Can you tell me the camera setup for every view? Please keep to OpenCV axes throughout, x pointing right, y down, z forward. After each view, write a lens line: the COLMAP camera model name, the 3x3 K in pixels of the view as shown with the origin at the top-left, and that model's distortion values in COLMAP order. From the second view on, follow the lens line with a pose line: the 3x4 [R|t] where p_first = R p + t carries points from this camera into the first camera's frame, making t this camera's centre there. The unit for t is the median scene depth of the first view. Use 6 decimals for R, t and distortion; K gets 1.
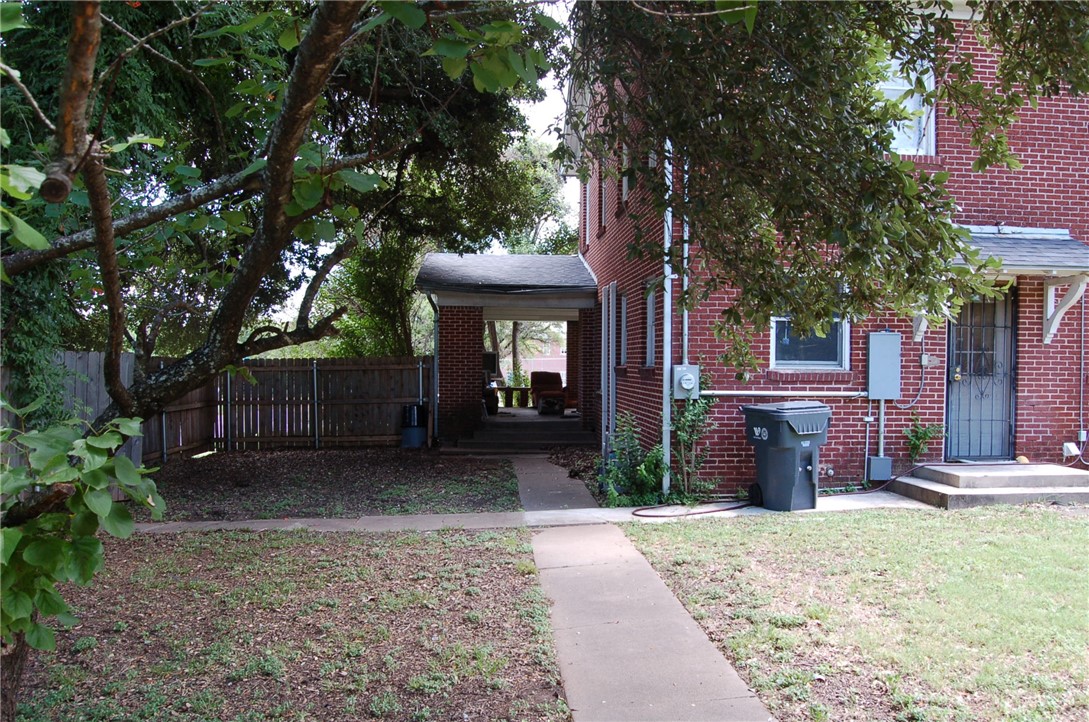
lens RADIAL K [[871.4, 0, 544.4], [0, 871.4, 363.1], [0, 0, 1]] dist [-0.040768, -0.001487]
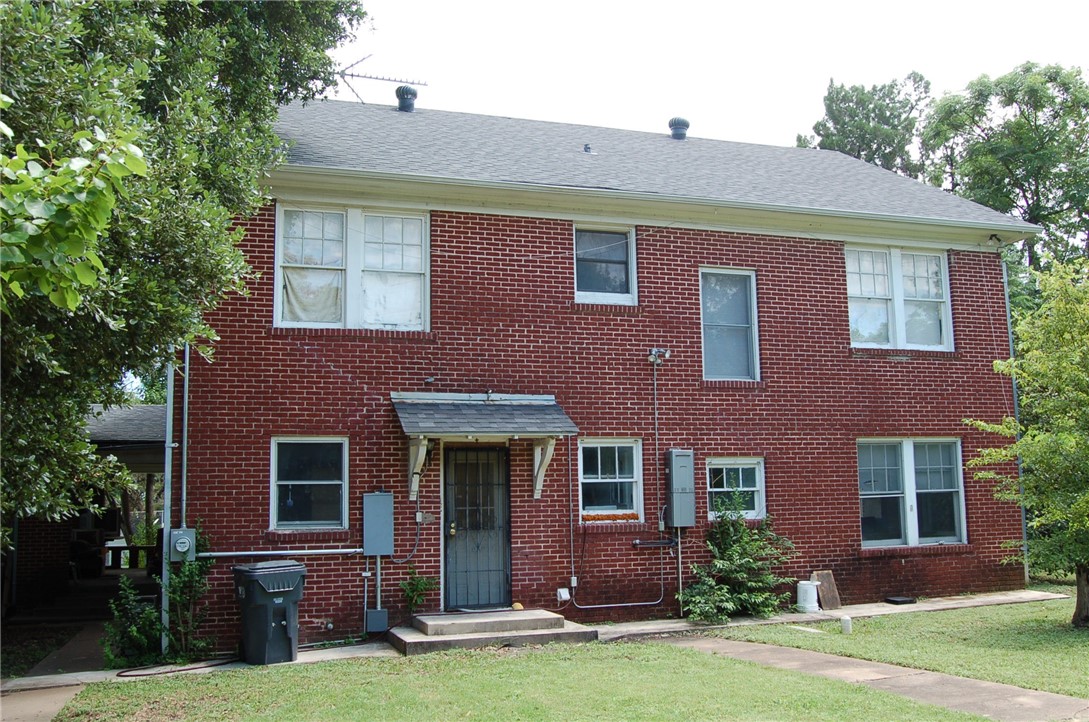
lens RADIAL K [[1026.1, 0, 544.6], [0, 1026.1, 359.6], [0, 0, 1]] dist [-0.057276, 0.000000]
pose [[0.977275, 0.001384, 0.211973, 0.319094], [0.027859, 0.990467, -0.134907, -0.021723], [-0.210139, 0.137747, 0.967919, -0.308767]]
